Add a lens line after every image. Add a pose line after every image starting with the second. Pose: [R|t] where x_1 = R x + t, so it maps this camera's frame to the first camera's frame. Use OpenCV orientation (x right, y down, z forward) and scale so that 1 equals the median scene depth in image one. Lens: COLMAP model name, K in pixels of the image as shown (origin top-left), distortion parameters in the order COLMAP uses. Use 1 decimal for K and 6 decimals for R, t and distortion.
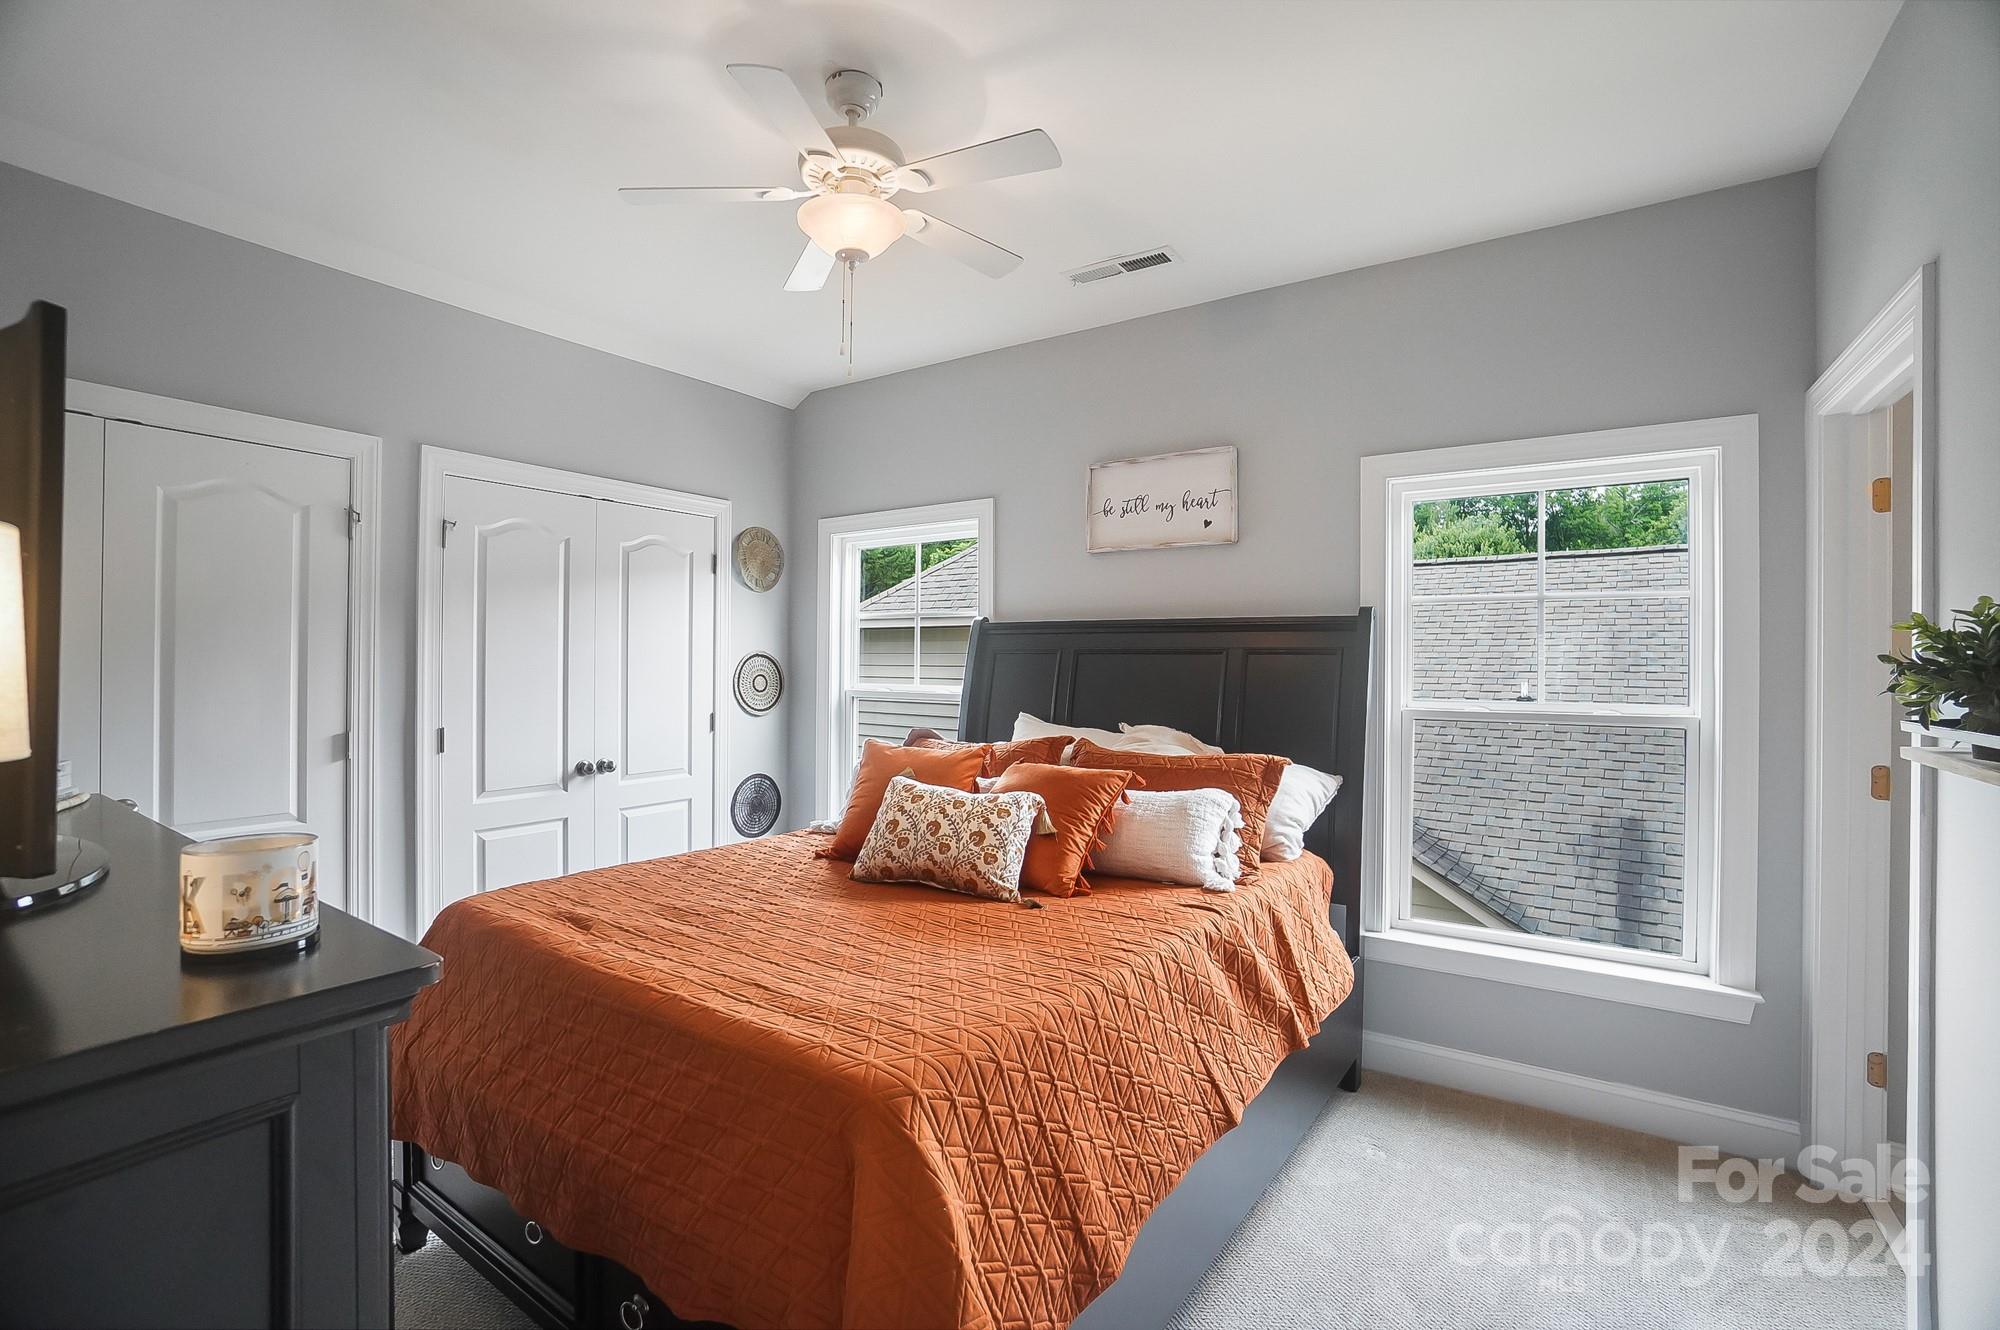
lens RADIAL K [[871.9, 0, 986.9], [0, 871.9, 660.8], [0, 0, 1]] dist [-0.039096, 0.000078]
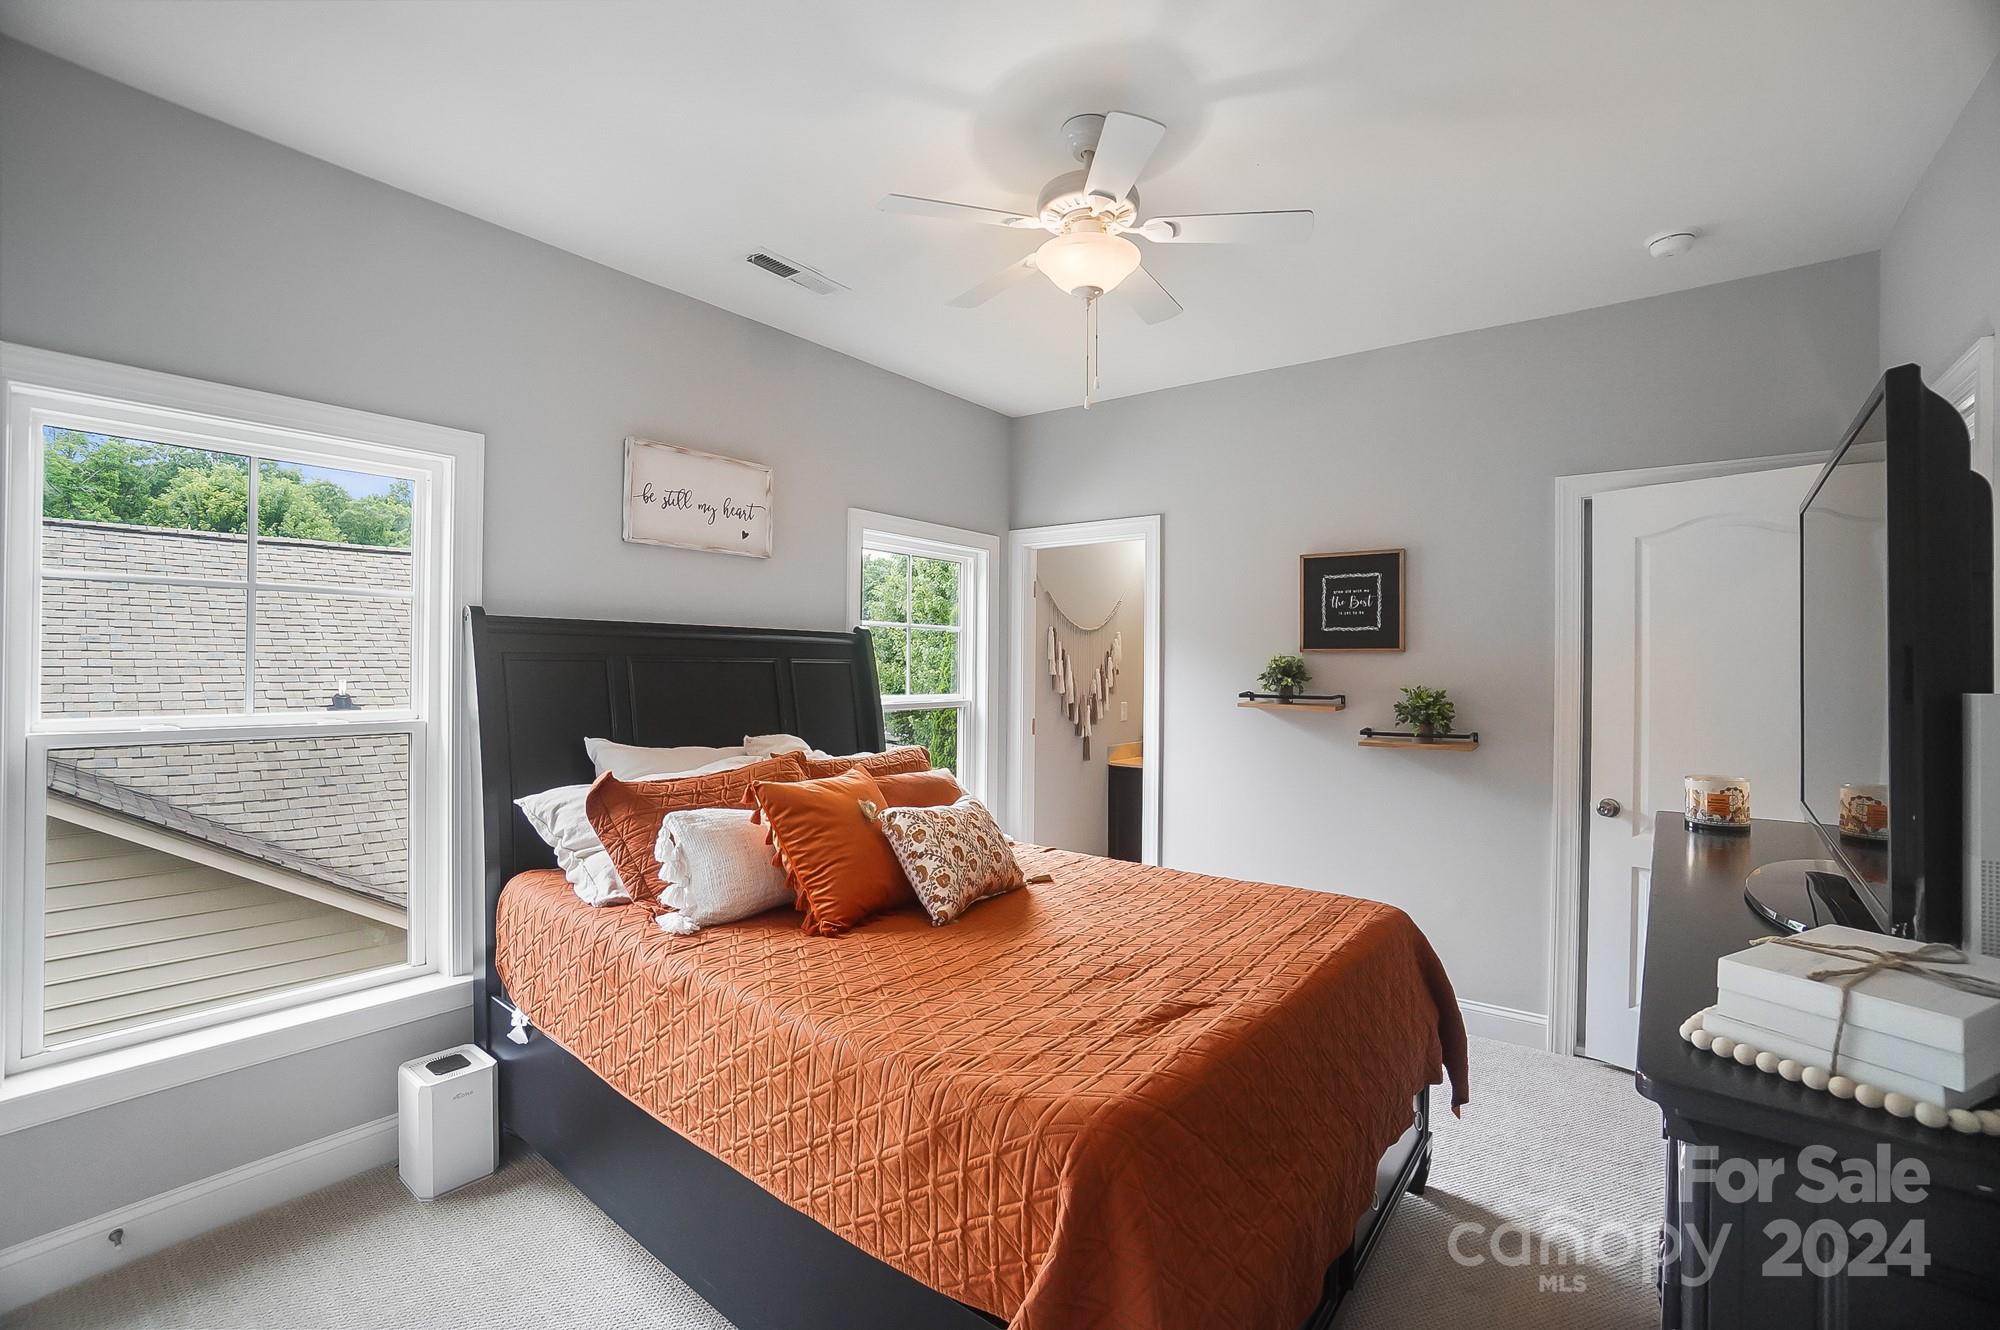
lens RADIAL K [[871.9, 0, 986.9], [0, 871.9, 660.8], [0, 0, 1]] dist [-0.039096, 0.000078]
pose [[0.071993, -0.003770, 0.997398, -0.713312], [-0.009653, 0.999943, 0.004476, -0.016560], [-0.997358, -0.009950, 0.071952, 0.613640]]
